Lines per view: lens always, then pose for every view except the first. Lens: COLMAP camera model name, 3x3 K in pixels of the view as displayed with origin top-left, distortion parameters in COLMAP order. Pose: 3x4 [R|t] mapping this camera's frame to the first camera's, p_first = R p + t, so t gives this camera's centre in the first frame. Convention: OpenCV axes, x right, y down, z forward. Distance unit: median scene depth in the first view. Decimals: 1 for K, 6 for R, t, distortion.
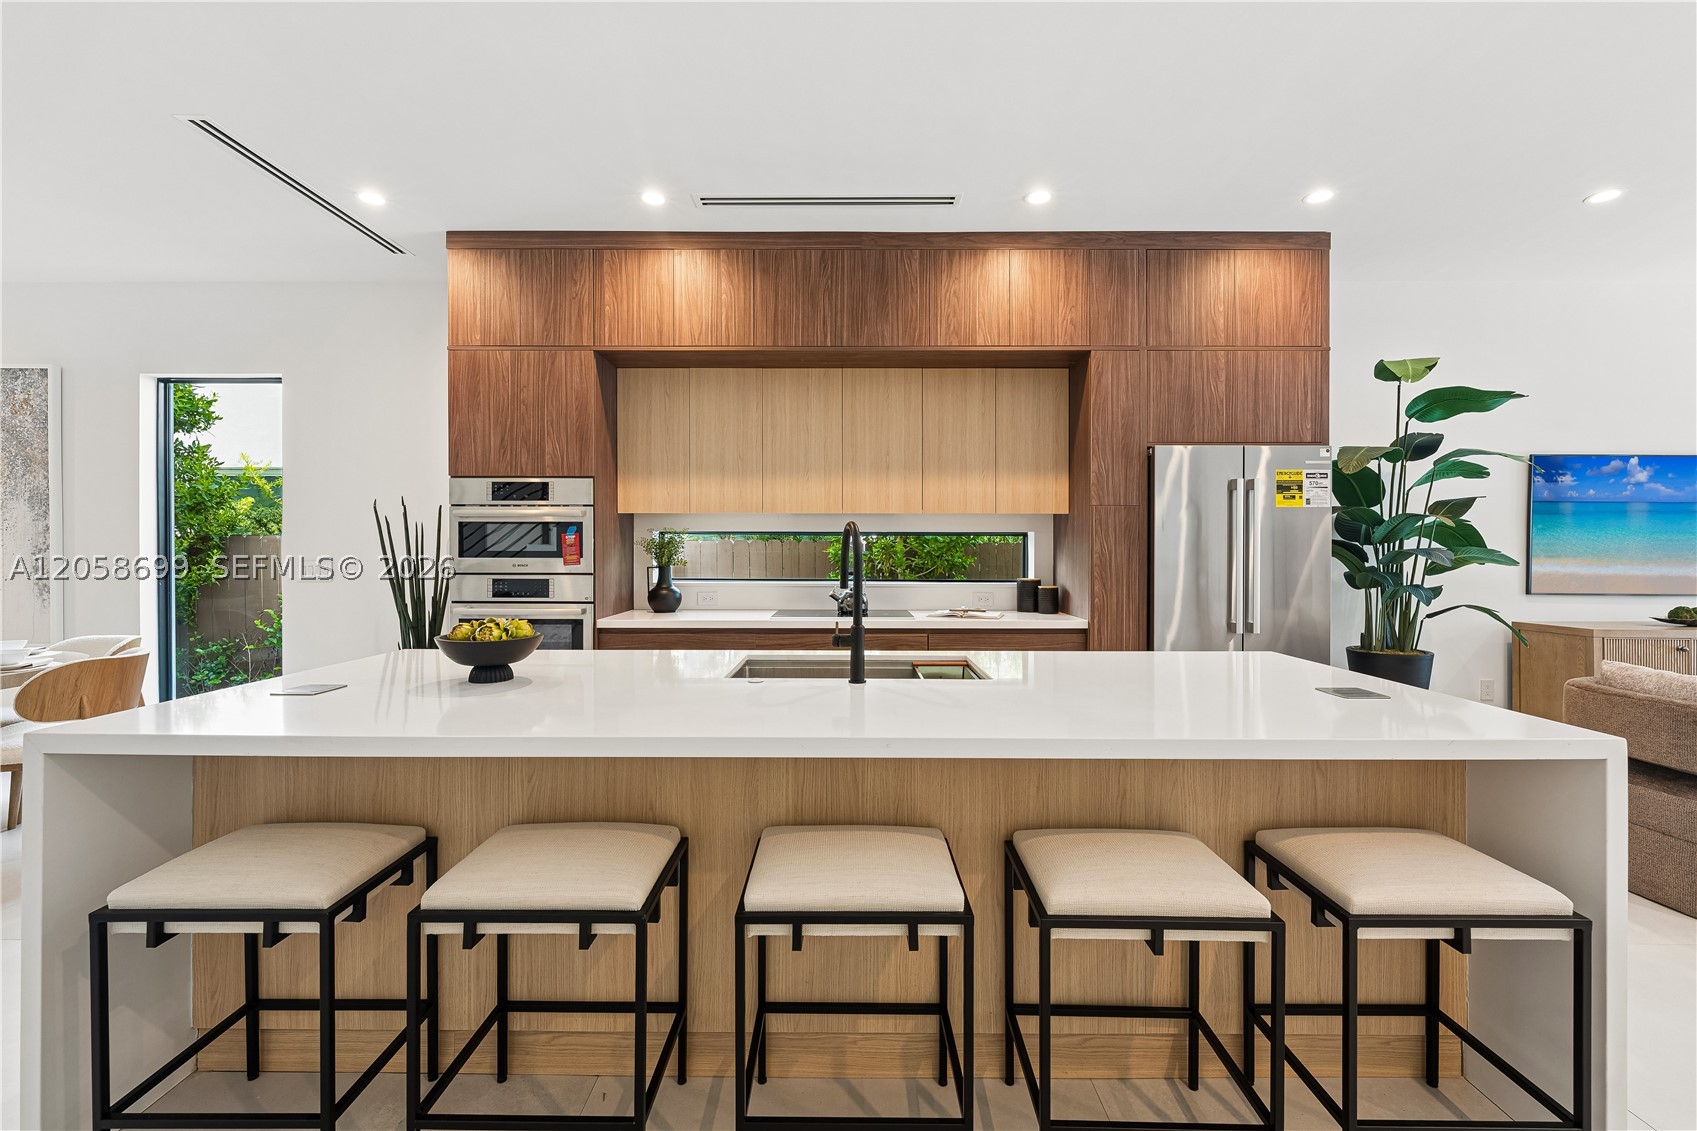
lens RADIAL K [[676.9, 0, 849.9], [0, 676.9, 553.5], [0, 0, 1]] dist [0.000431, 0.000022]
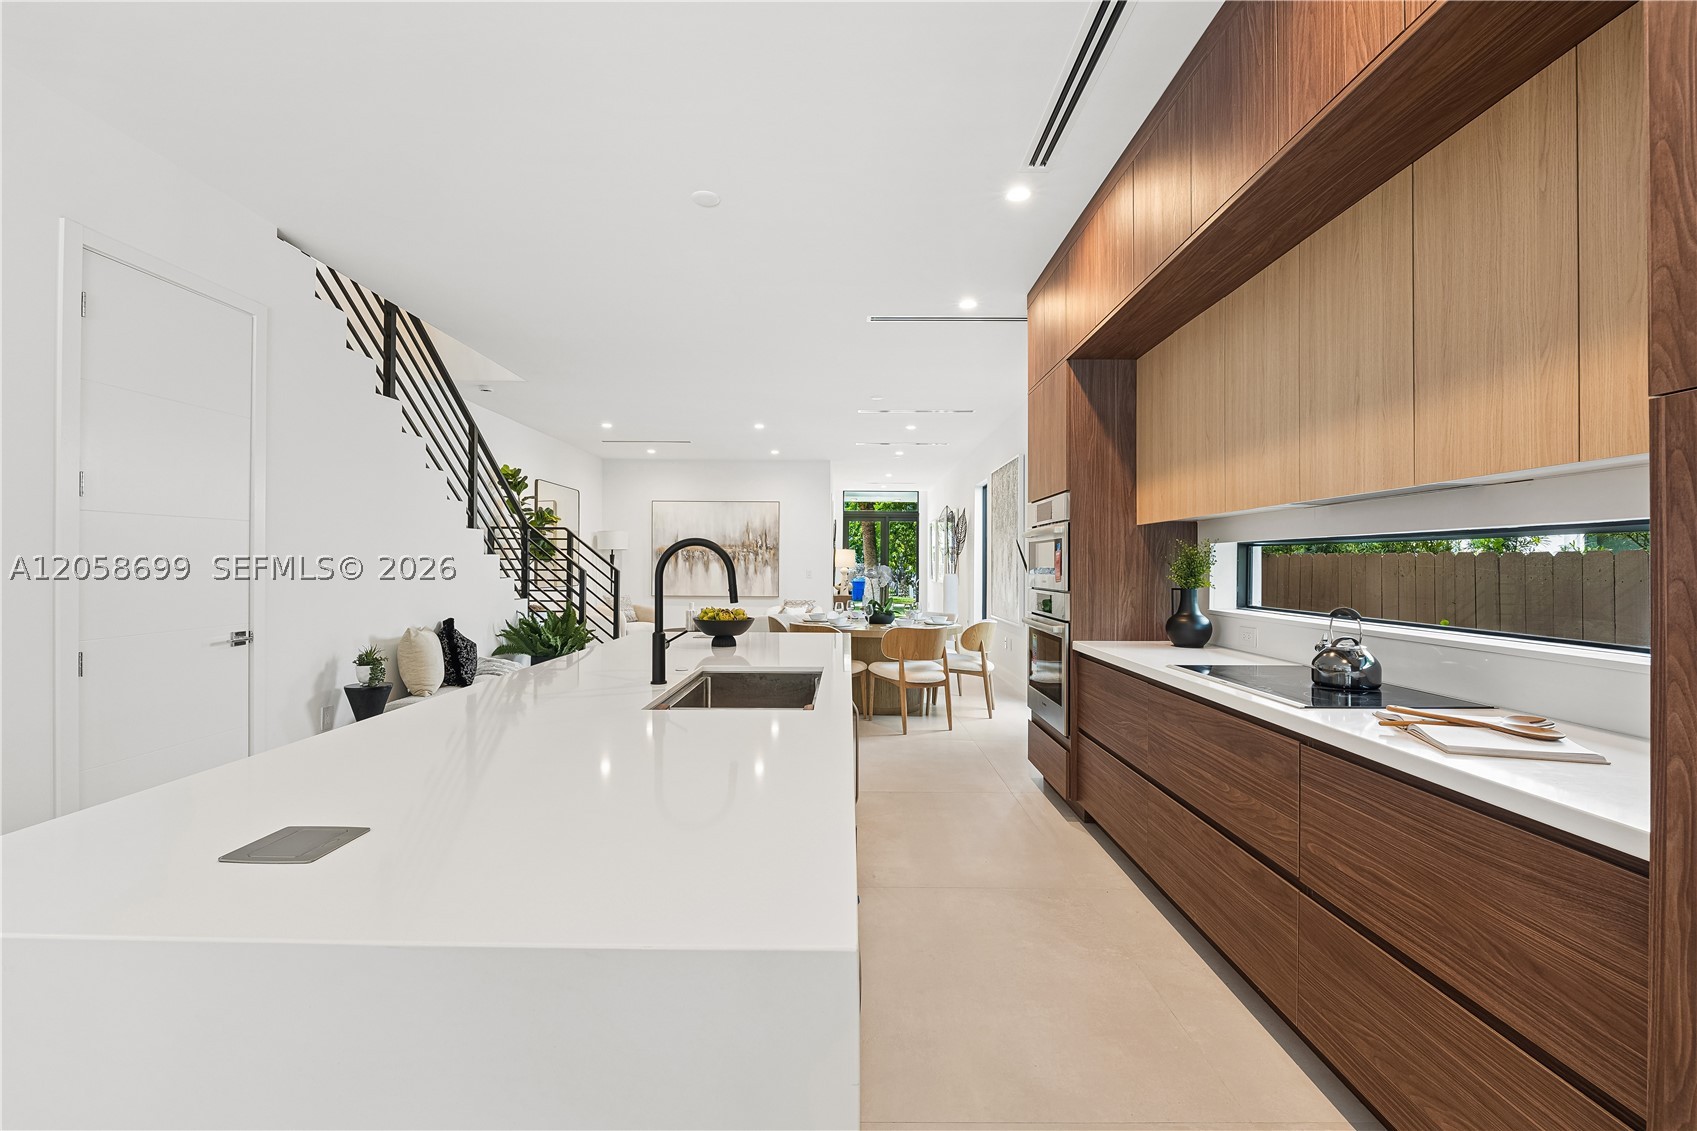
lens RADIAL K [[709.2, 0, 848.5], [0, 709.2, 565.5], [0, 0, 1]] dist [-0.001396, -0.000240]
pose [[0.006135, -0.000866, -0.999981, 0.609010], [-0.008234, 0.999966, -0.000917, -0.003894], [0.999947, 0.008239, 0.006127, 0.666584]]
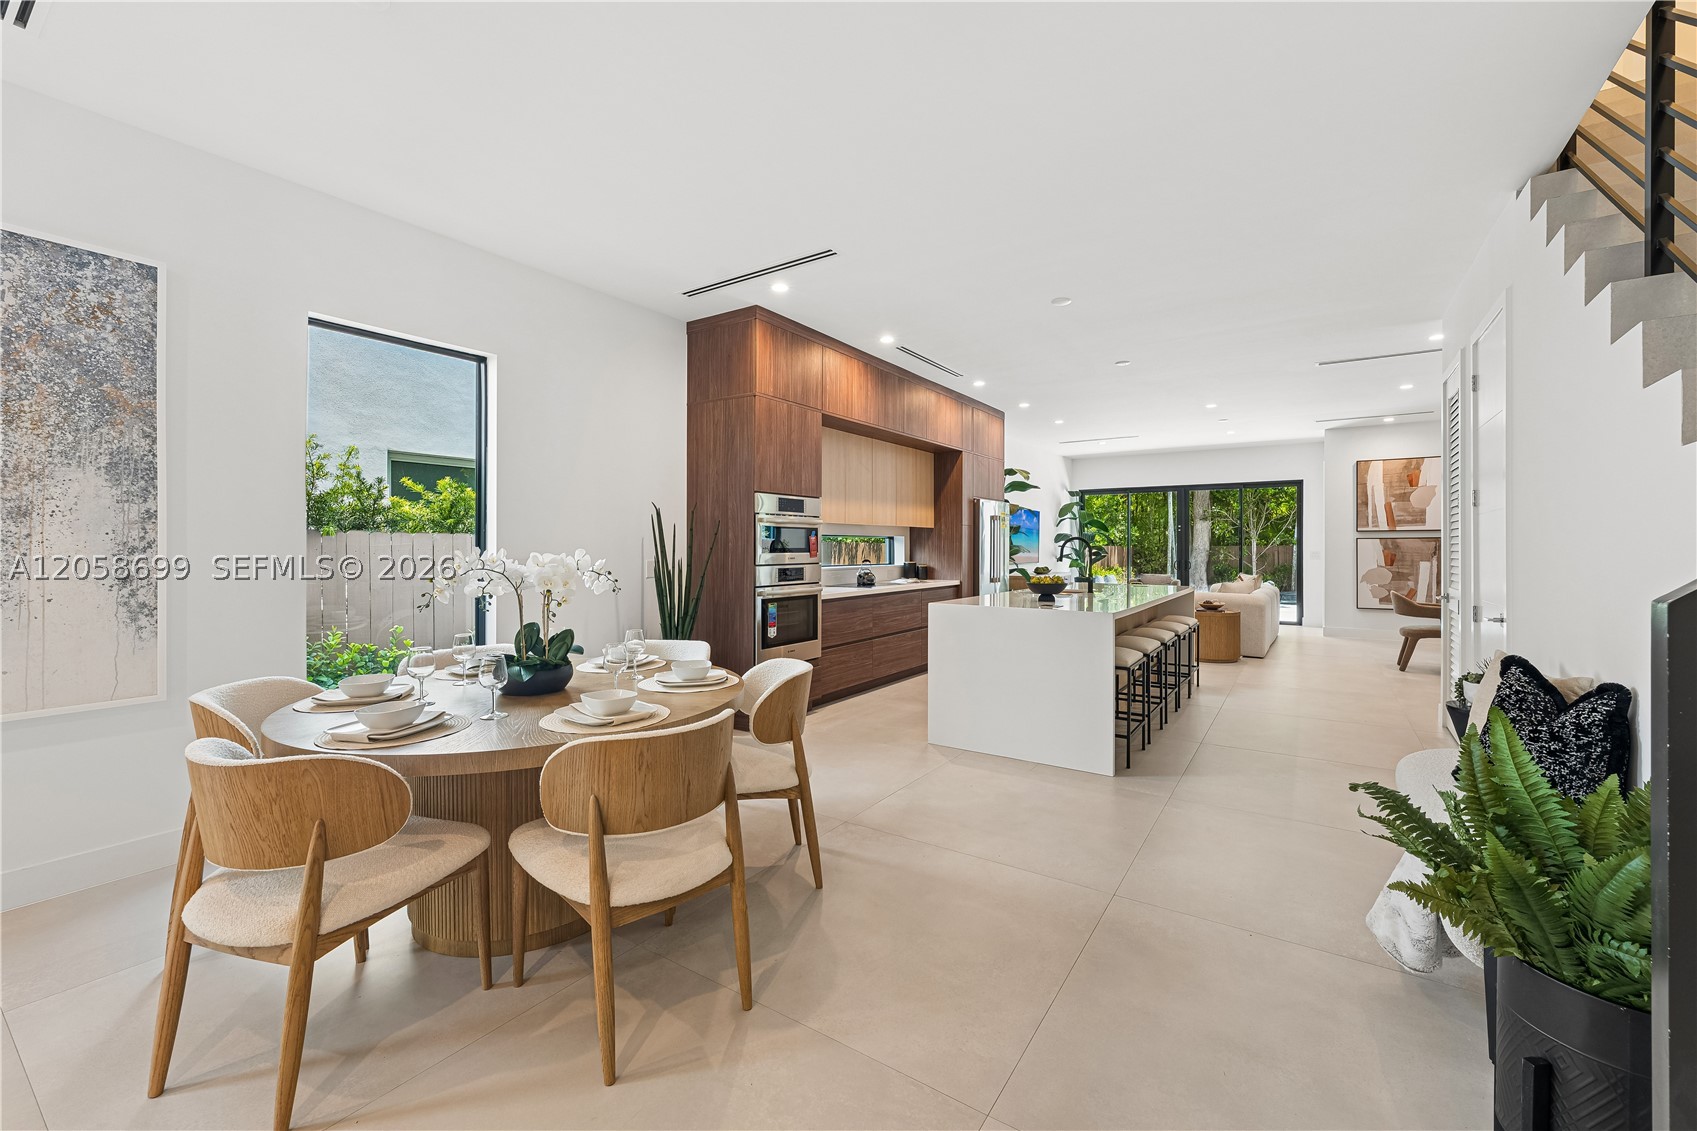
lens RADIAL K [[689.0, 0, 841.6], [0, 689.0, 550.3], [0, 0, 1]] dist [-0.001163, -0.000371]
pose [[0.562148, -0.006406, 0.827012, -1.564824], [0.005157, 0.999978, 0.004241, -0.004162], [-0.827021, 0.001881, 0.562168, 0.109145]]
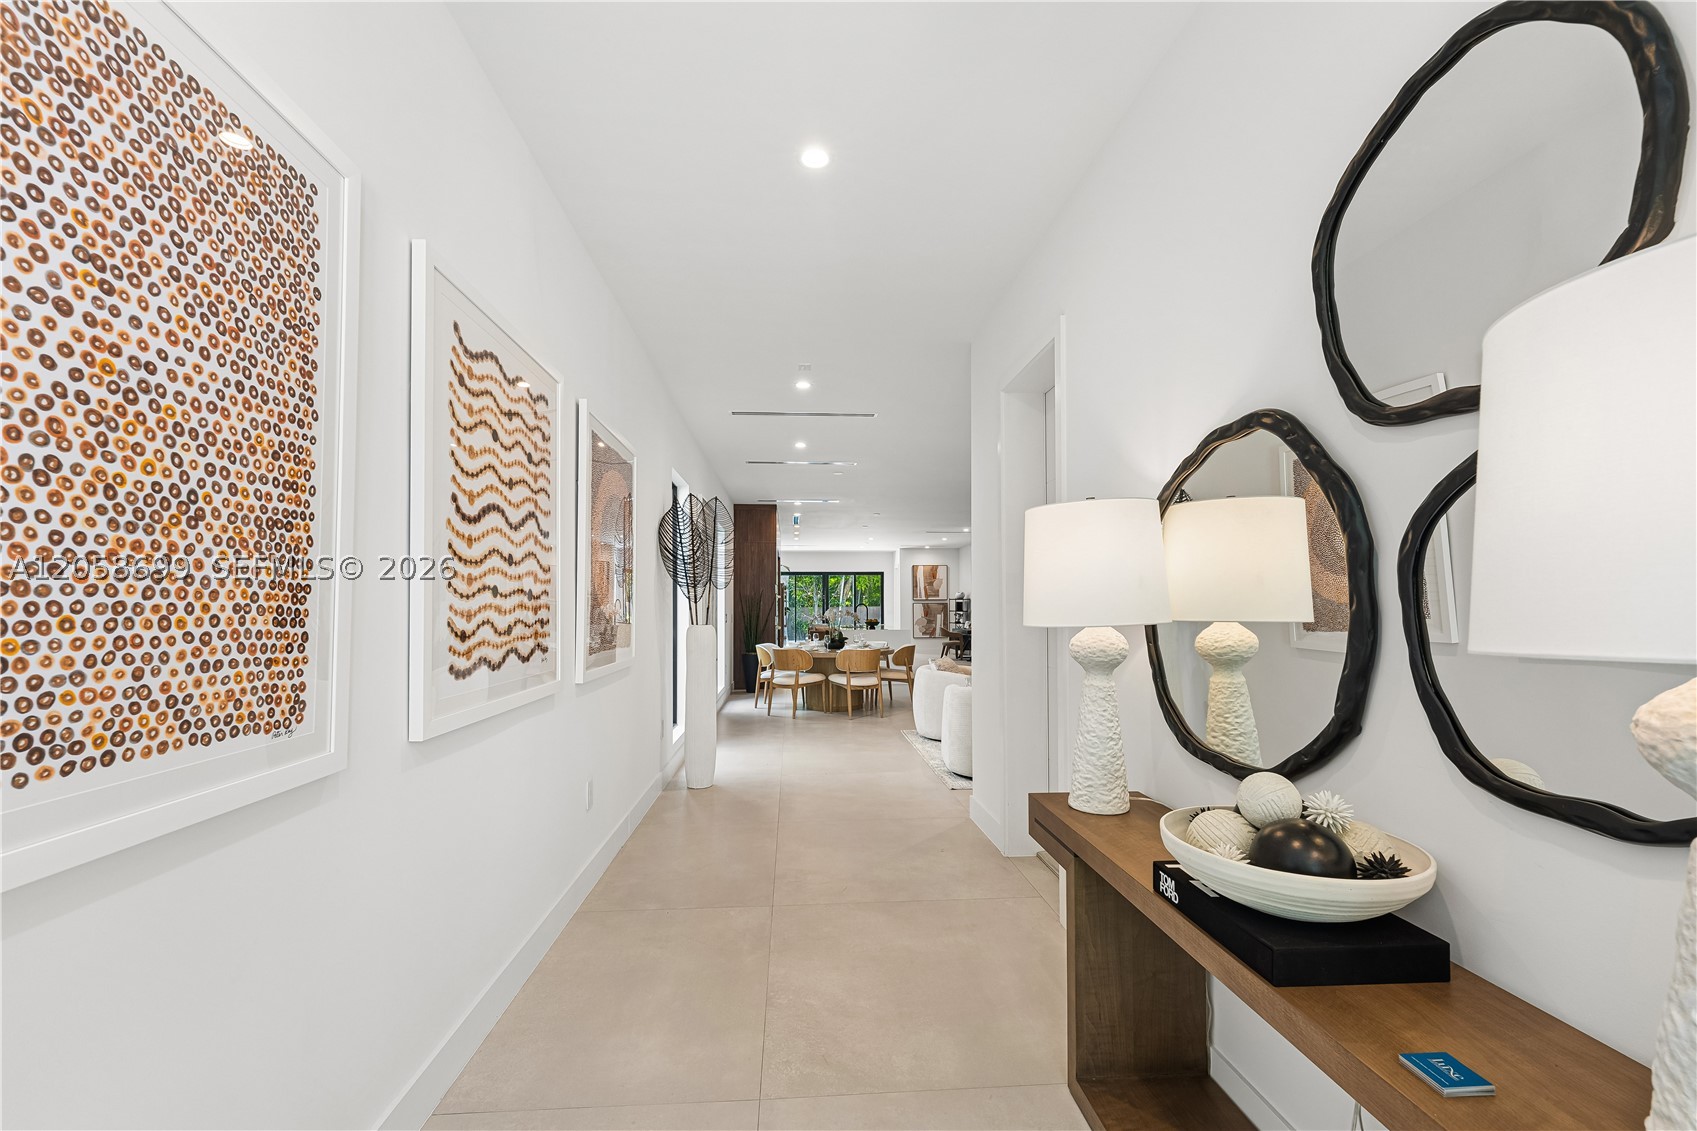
lens RADIAL K [[708.1, 0, 844.3], [0, 708.1, 601.6], [0, 0, 1]] dist [-0.000304, -0.000083]
pose [[-0.078795, 0.005590, 0.996875, -3.694082], [0.006063, 0.999968, -0.005129, -0.017573], [-0.996872, 0.005640, -0.078827, 0.922185]]
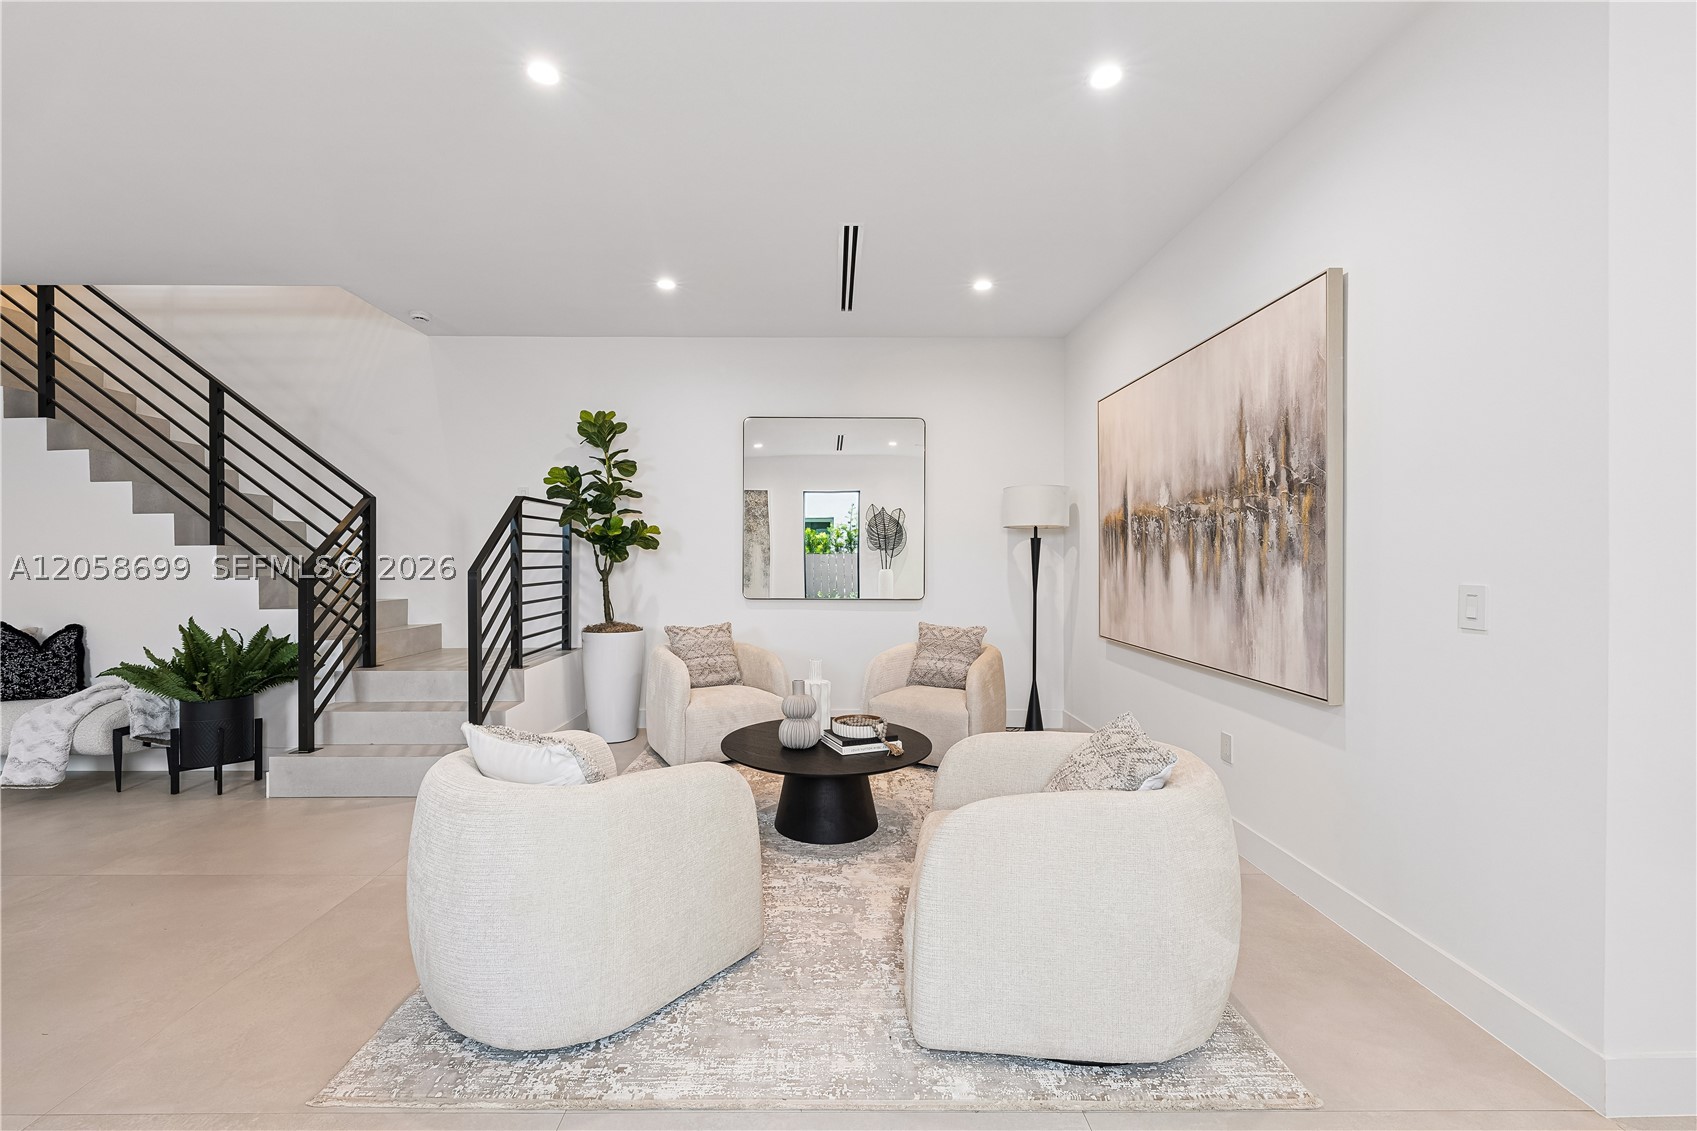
lens RADIAL K [[690.2, 0, 823.4], [0, 690.2, 562.9], [0, 0, 1]] dist [-0.000829, -0.000145]
pose [[-0.999943, -0.002532, -0.010361, -1.971721], [-0.002673, 0.999905, 0.013538, -0.009627], [0.010325, 0.013565, -0.999855, 1.044802]]
